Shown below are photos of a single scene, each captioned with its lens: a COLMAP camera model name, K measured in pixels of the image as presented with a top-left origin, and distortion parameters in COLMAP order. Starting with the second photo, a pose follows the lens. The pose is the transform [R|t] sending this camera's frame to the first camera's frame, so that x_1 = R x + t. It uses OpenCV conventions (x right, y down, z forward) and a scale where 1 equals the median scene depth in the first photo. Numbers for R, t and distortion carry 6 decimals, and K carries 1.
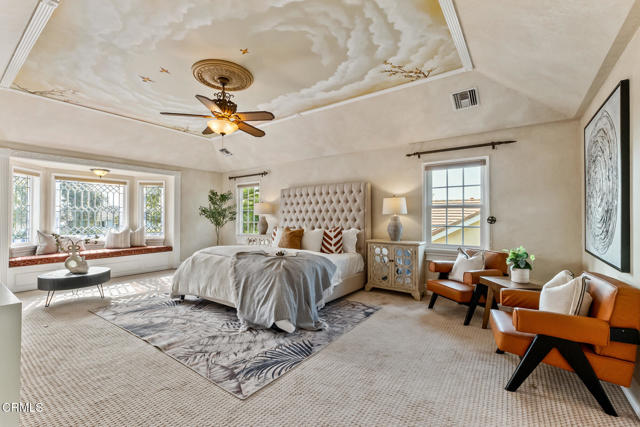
lens RADIAL K [[275.3, 0, 319.5], [0, 275.3, 213.9], [0, 0, 1]] dist [0.005841, 0.001129]
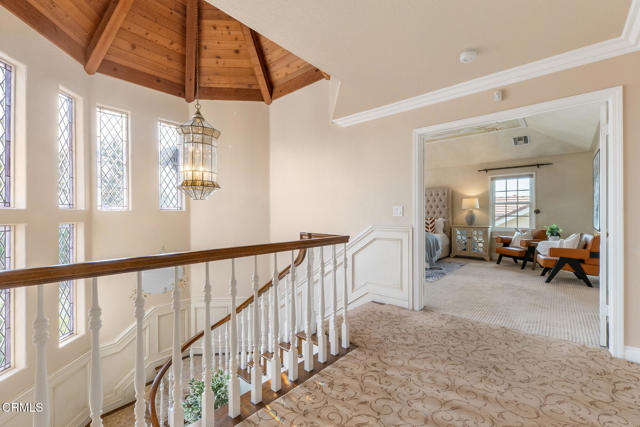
lens RADIAL K [[275.3, 0, 320.6], [0, 275.3, 216.5], [0, 0, 1]] dist [0.005841, 0.001129]
pose [[0.995512, -0.009700, -0.094141, -0.443594], [0.011572, 0.999746, 0.019365, 0.004912], [0.093929, -0.020368, 0.995371, -0.669239]]
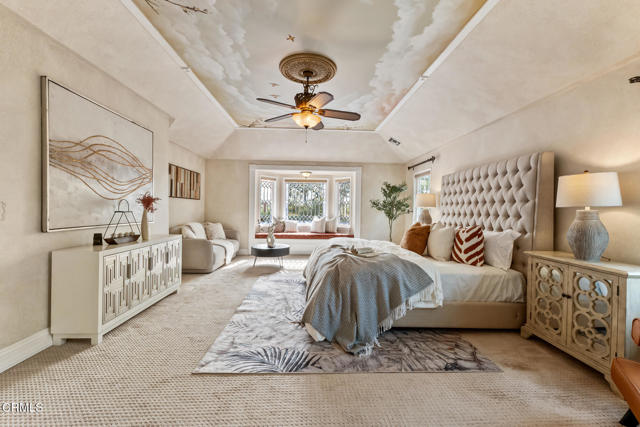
lens RADIAL K [[275.3, 0, 322.2], [0, 275.3, 212.0], [0, 0, 1]] dist [0.005841, 0.001129]
pose [[0.624768, 0.021007, -0.780528, 0.376308], [-0.008995, 0.999765, 0.019707, 0.004514], [0.780759, -0.005292, 0.624810, 0.308681]]
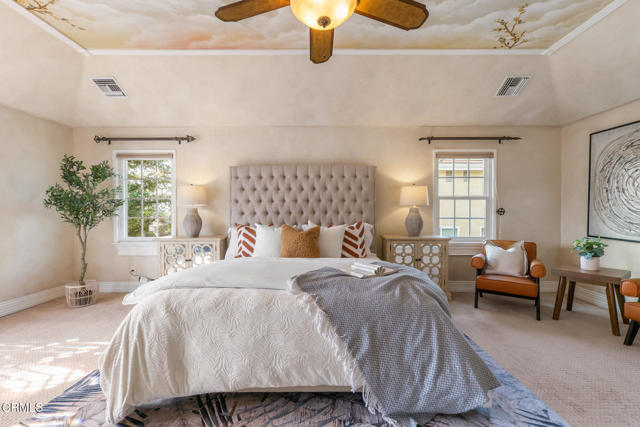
lens RADIAL K [[275.3, 0, 317.9], [0, 275.3, 214.1], [0, 0, 1]] dist [0.005841, 0.001129]
pose [[0.815496, -0.012617, 0.578626, -0.480252], [-0.005324, 0.999557, 0.029298, 0.004472], [-0.578739, -0.026973, 0.815067, 0.483782]]
